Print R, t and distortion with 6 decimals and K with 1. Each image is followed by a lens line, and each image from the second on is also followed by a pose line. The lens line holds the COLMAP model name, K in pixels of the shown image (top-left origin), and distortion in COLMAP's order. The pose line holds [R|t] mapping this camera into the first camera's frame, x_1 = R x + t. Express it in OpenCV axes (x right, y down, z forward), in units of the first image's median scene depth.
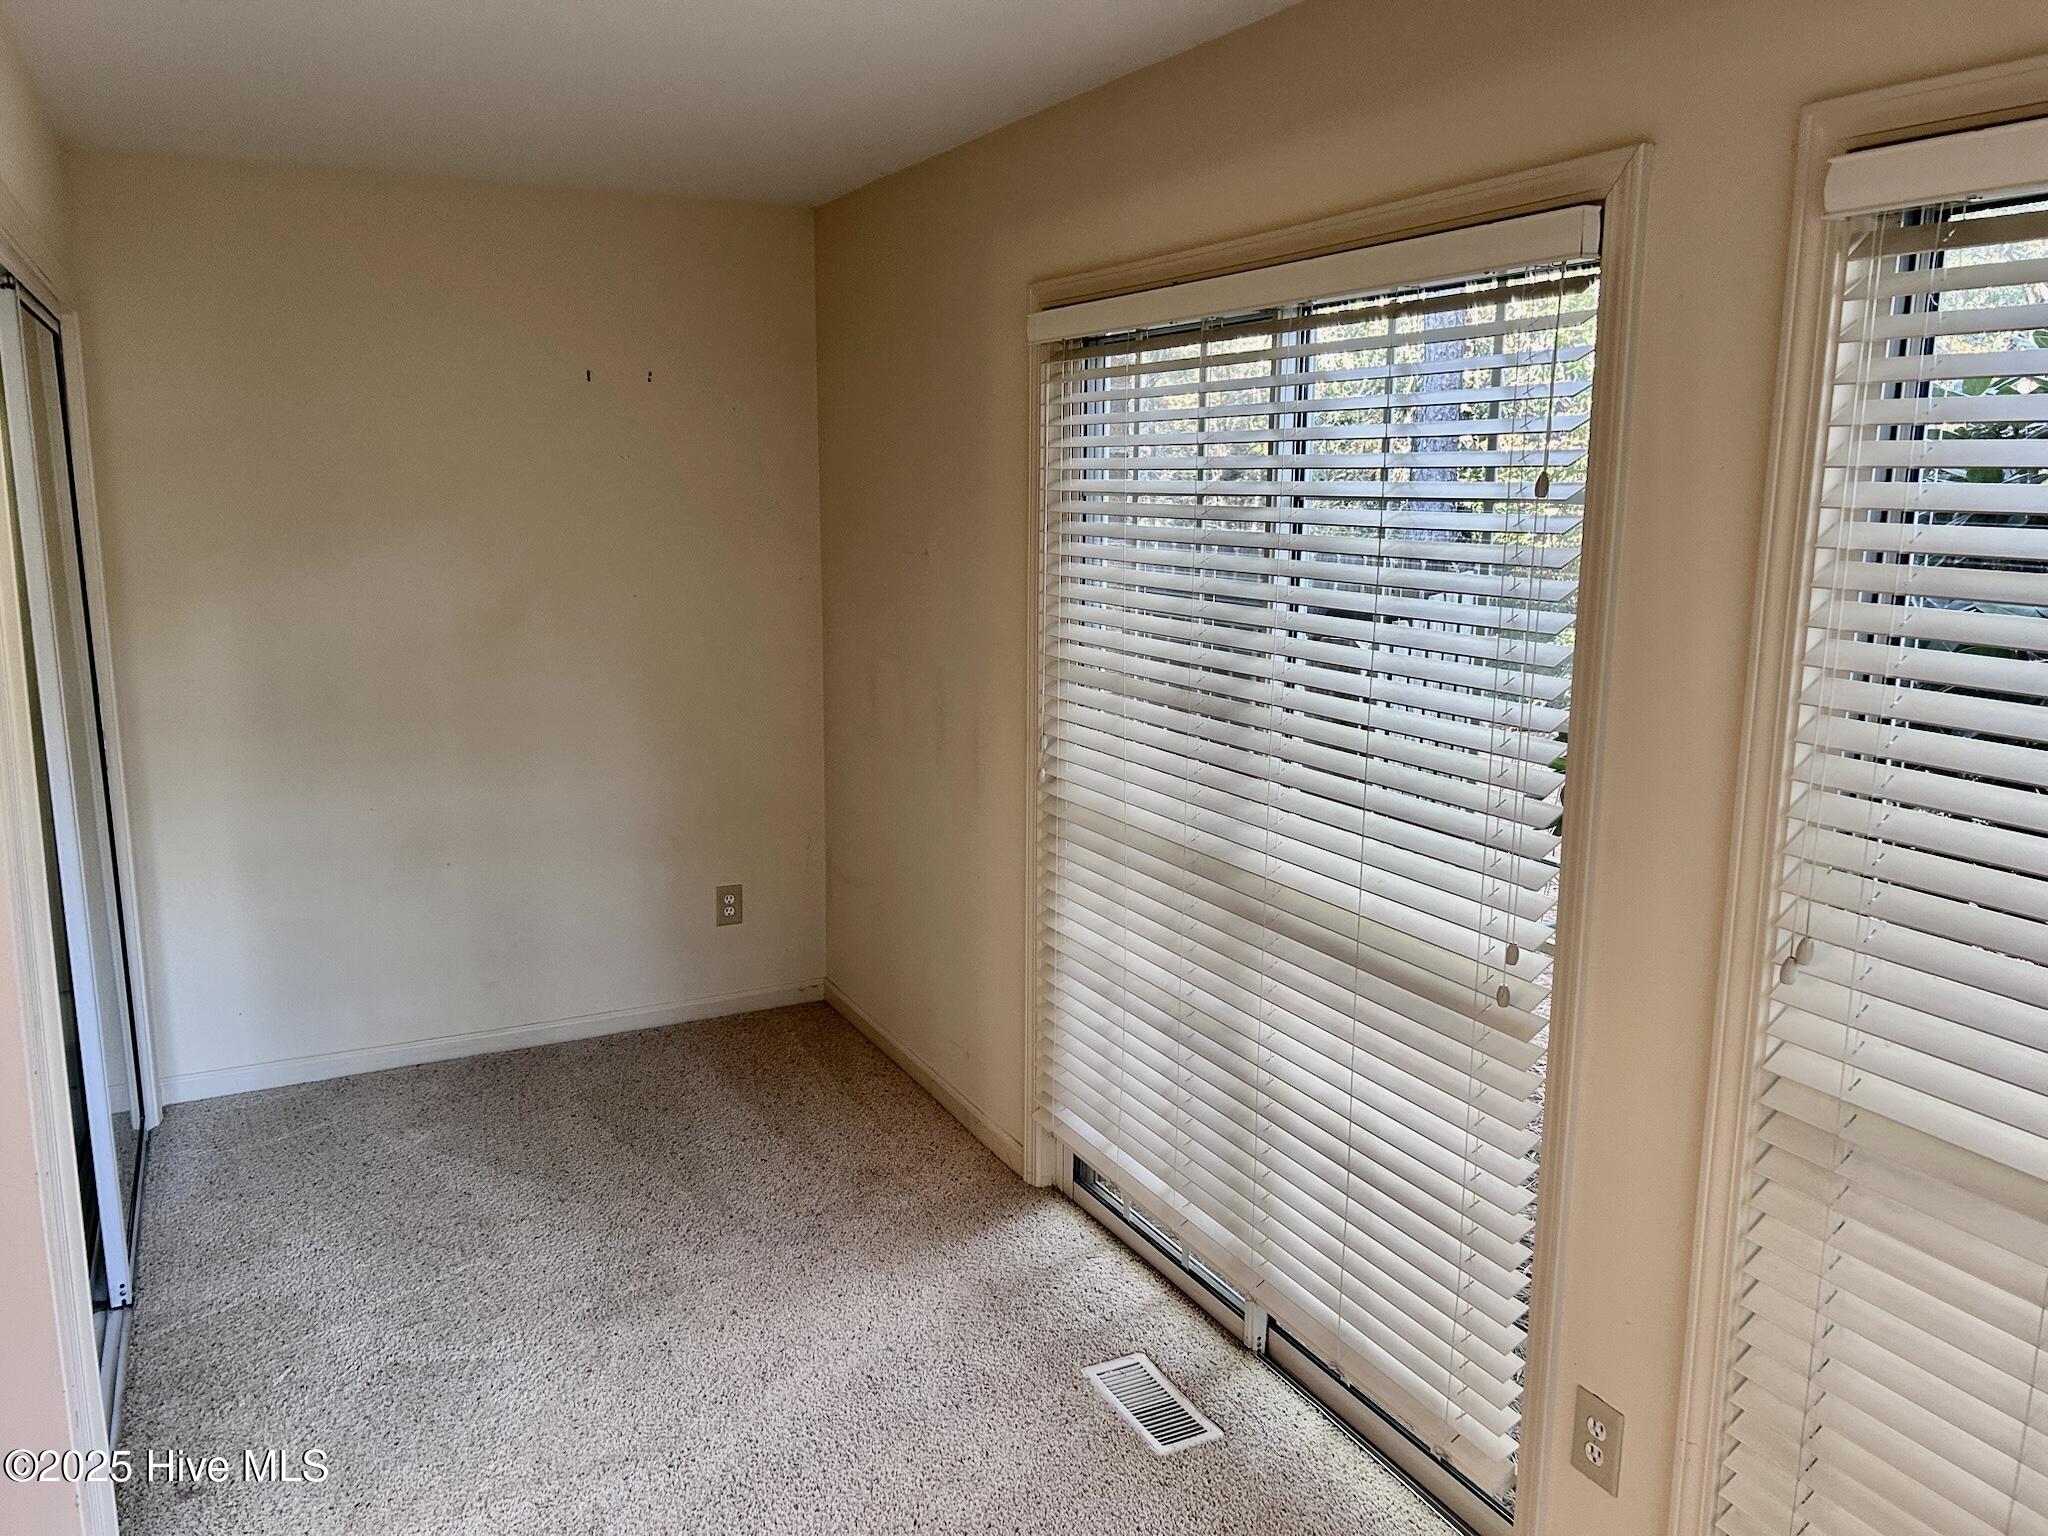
lens RADIAL K [[1539.0, 0, 1024.0], [0, 1539.0, 768.0], [0, 0, 1]] dist [0.060437, -0.100038]
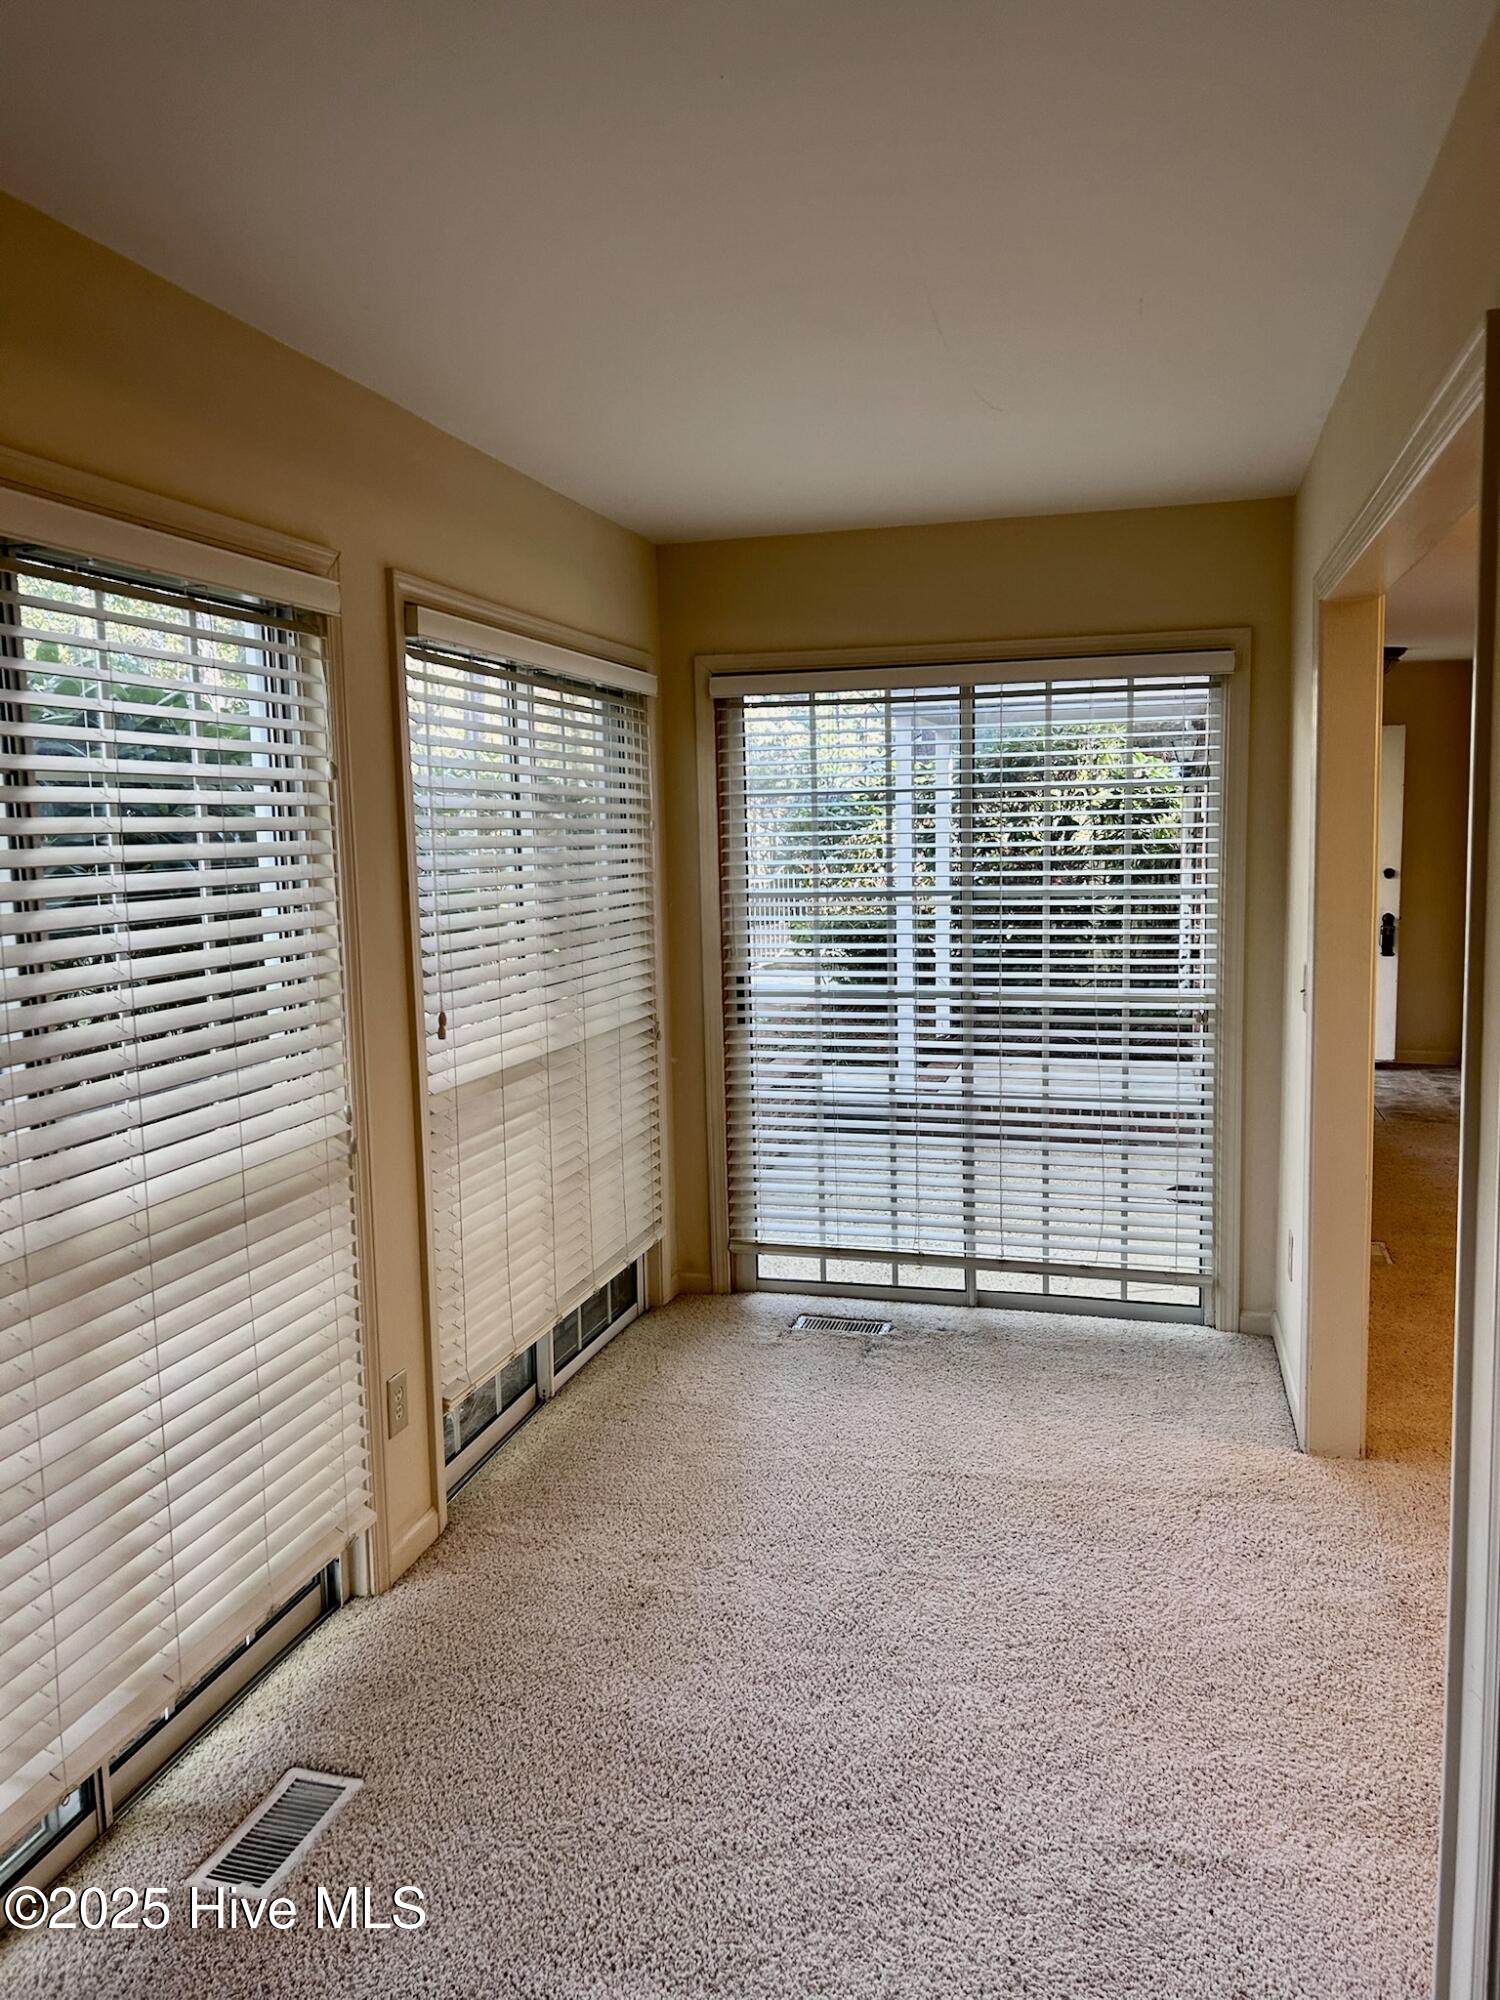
lens RADIAL K [[1503.0, 0, 750.0], [0, 1503.0, 1000.0], [0, 0, 1]] dist [0.060437, -0.100038]
pose [[-0.748229, -0.066720, 0.660077, -0.713583], [0.133983, 0.959234, 0.248834, -0.229268], [-0.649771, 0.274624, -0.708787, 1.456001]]
